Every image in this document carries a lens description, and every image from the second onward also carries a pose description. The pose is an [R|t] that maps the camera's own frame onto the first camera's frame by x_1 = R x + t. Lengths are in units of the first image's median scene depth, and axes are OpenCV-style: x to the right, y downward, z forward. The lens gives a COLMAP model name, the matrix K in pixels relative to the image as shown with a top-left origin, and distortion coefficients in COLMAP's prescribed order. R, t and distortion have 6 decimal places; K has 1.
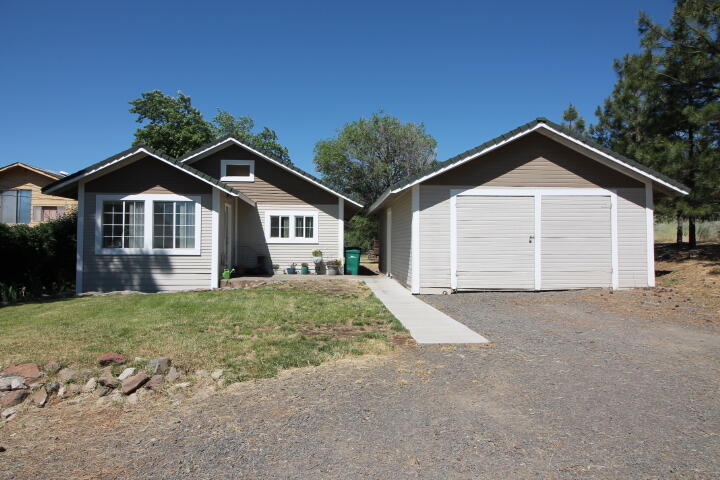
lens RADIAL K [[445.0, 0, 360.0], [0, 445.0, 240.0], [0, 0, 1]] dist [0.008033, -0.011816]
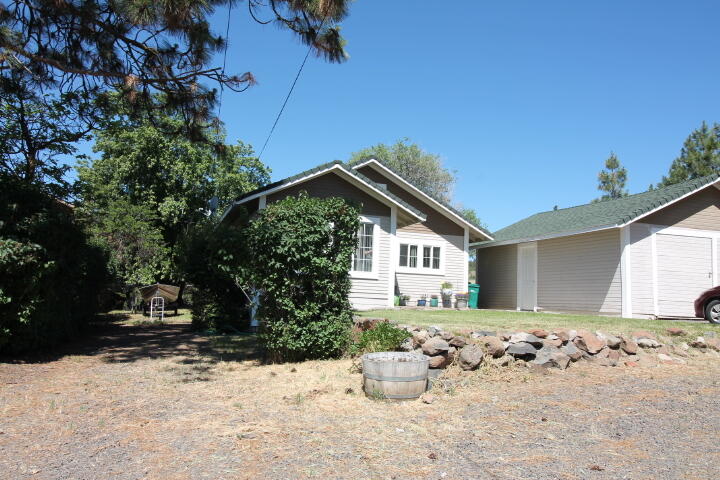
lens RADIAL K [[565.4, 0, 360.0], [0, 565.4, 240.0], [0, 0, 1]] dist [-0.000996, 0.001265]
pose [[0.970315, 0.059697, 0.234361, -0.841919], [-0.038354, 0.994776, -0.094599, 0.081797], [-0.238784, 0.082802, 0.967536, -0.212803]]
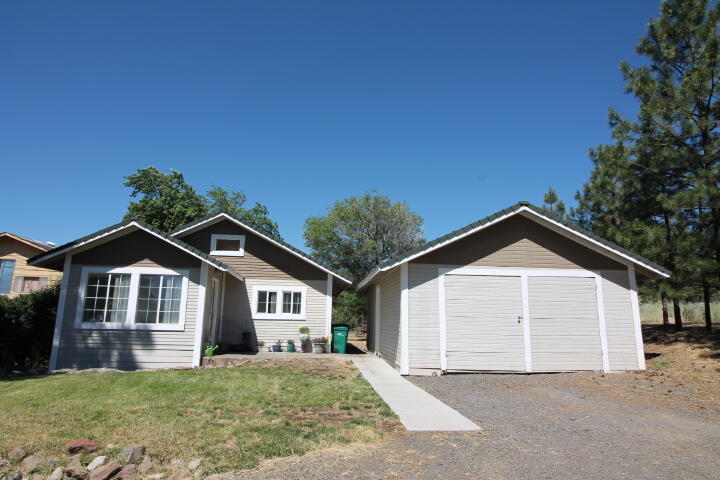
lens RADIAL K [[445.0, 0, 360.0], [0, 445.0, 240.0], [0, 0, 1]] dist [0.008033, -0.011816]
pose [[0.999524, 0.018521, 0.024675, -0.001479], [-0.014109, 0.985633, -0.168313, -0.003583], [-0.027438, 0.167885, 0.985425, -0.003941]]
